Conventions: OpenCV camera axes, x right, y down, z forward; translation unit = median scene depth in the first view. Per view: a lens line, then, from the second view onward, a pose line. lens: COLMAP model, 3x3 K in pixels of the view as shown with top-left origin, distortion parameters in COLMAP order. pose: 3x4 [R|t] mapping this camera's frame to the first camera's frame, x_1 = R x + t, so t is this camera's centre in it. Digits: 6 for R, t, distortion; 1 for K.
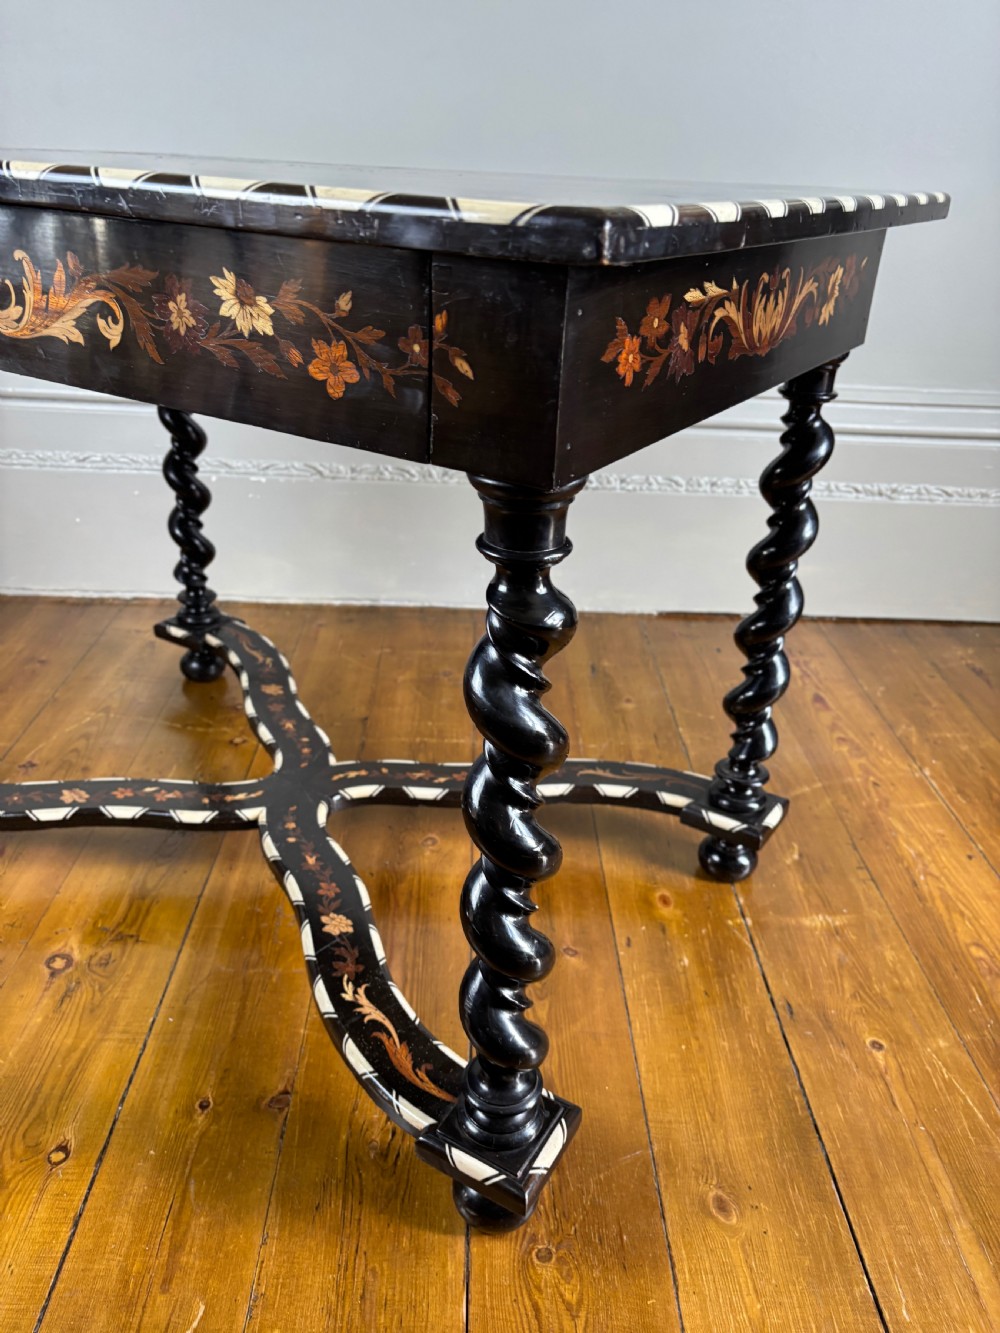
lens RADIAL K [[997.0, 0, 494.8], [0, 997.0, 680.0], [0, 0, 1]] dist [0.034685, -0.033050]
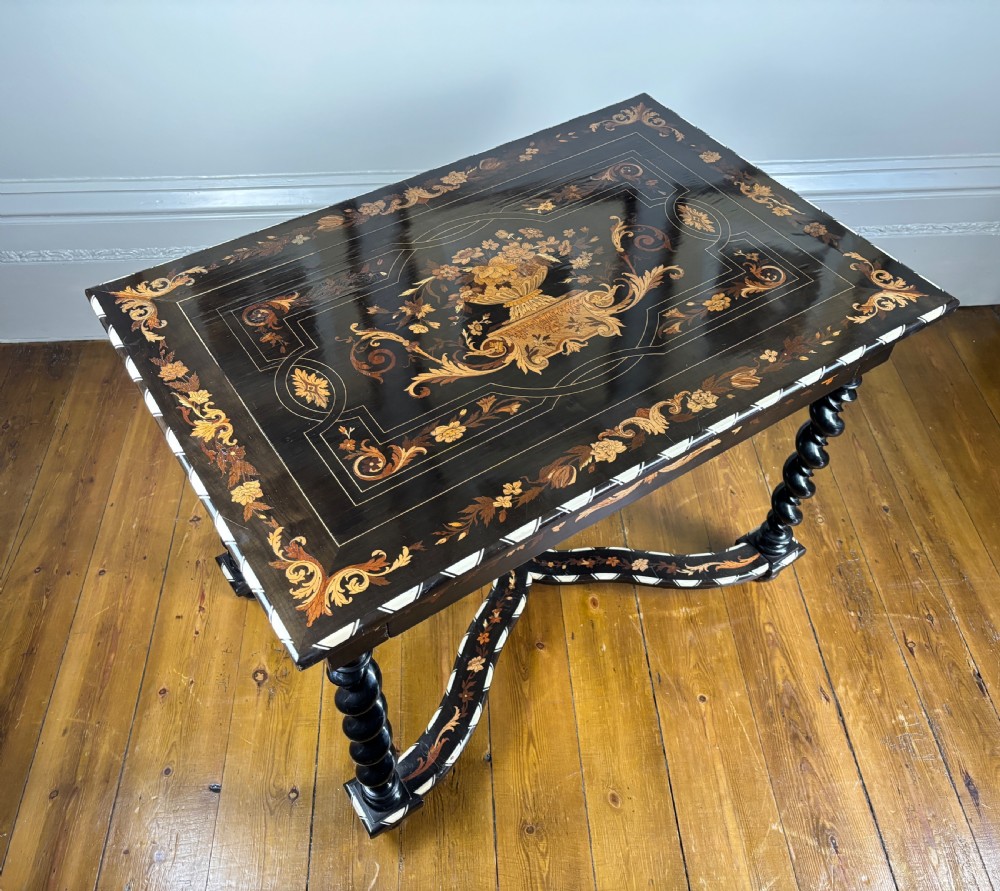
lens RADIAL K [[888.5, 0, 495.4], [0, 888.5, 444.9], [0, 0, 1]] dist [0.004318, 0.028502]
pose [[0.998429, -0.055937, 0.003268, 0.009662], [0.050683, 0.926431, 0.373036, -0.613799], [-0.023894, -0.372284, 0.927811, -0.314029]]
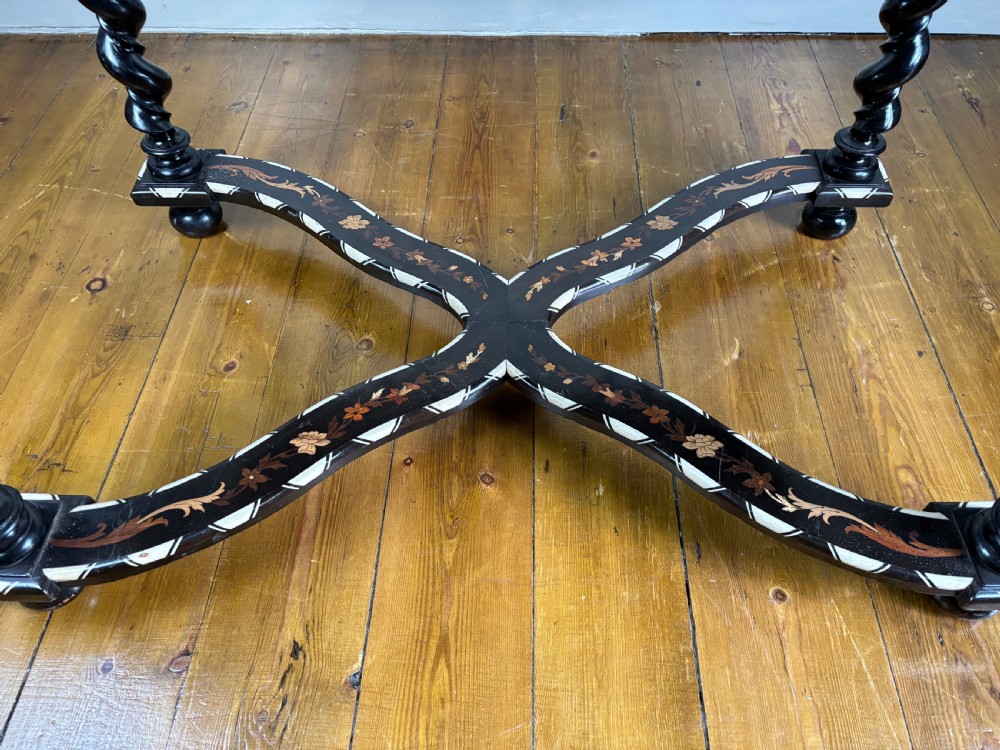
lens RADIAL K [[756.4, 0, 503.9], [0, 756.4, 373.8], [0, 0, 1]] dist [0.044132, -0.047687]
pose [[0.998105, 0.001640, -0.061504, 0.129679], [0.024297, 0.907891, 0.418502, -0.133795], [0.056526, -0.419203, 0.906131, 0.331475]]
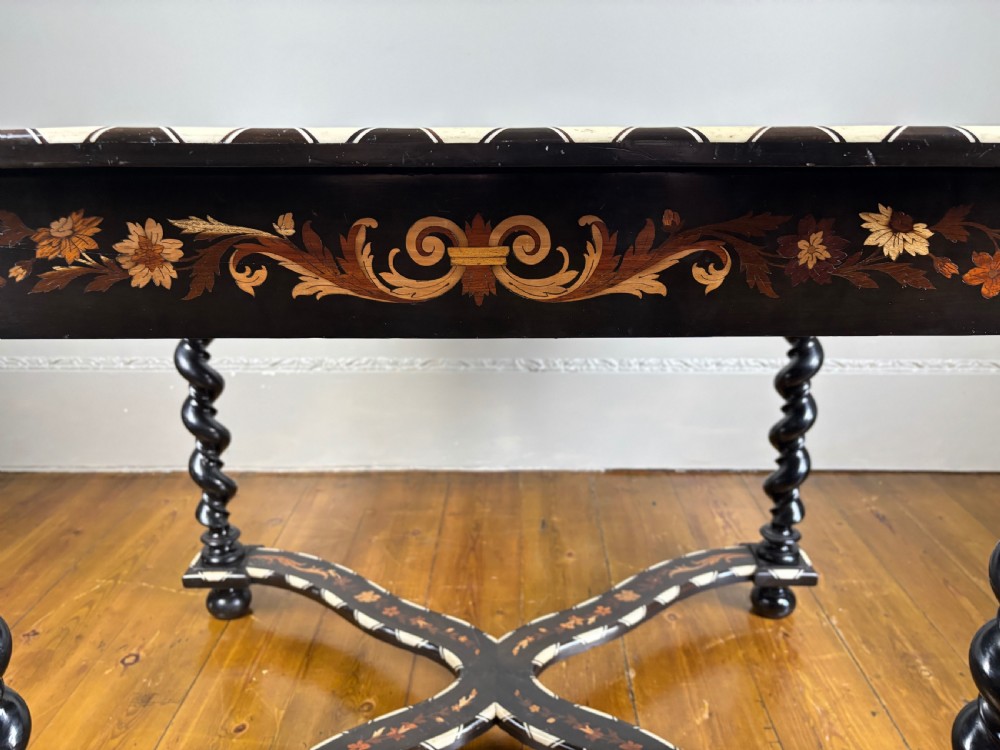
lens RADIAL K [[758.6, 0, 501.8], [0, 758.6, 373.2], [0, 0, 1]] dist [0.031982, -0.040305]
pose [[0.998357, -0.034374, -0.045834, 0.143093], [0.026482, 0.986294, -0.162860, -0.061894], [0.050804, 0.161379, 0.985584, 0.140348]]
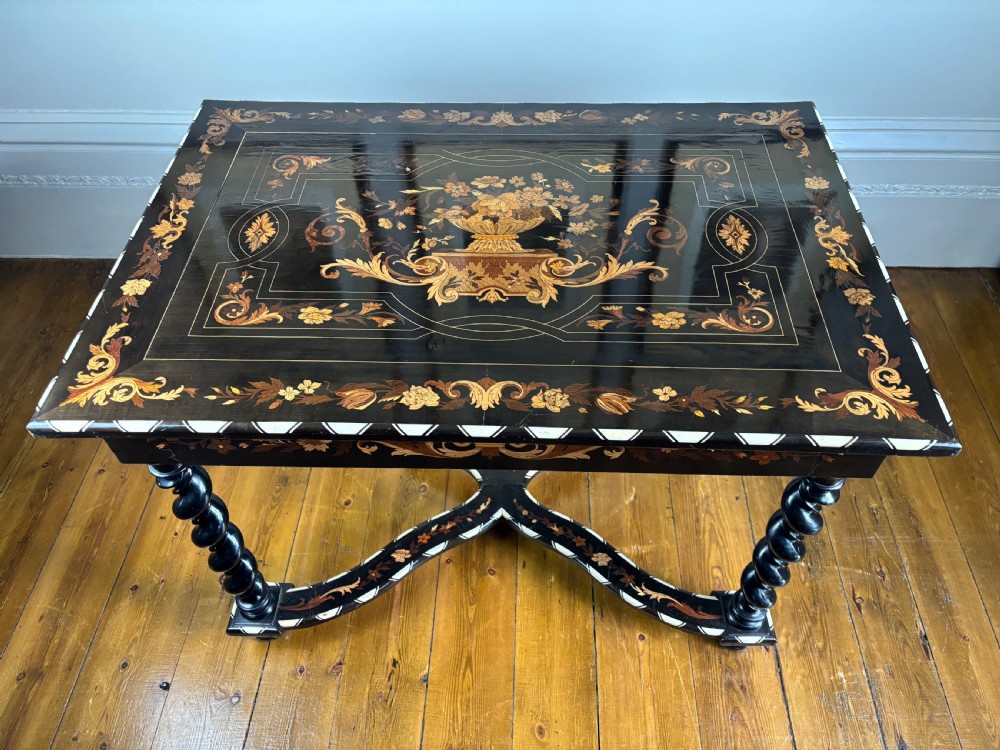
lens RADIAL K [[747.9, 0, 500.0], [0, 747.9, 375.0], [0, 0, 1]] dist [0.034685, -0.033050]
pose [[0.997243, 0.004211, -0.074083, 0.180209], [0.024257, 0.925038, 0.379099, -0.557240], [0.070126, -0.379851, 0.922386, -0.137970]]
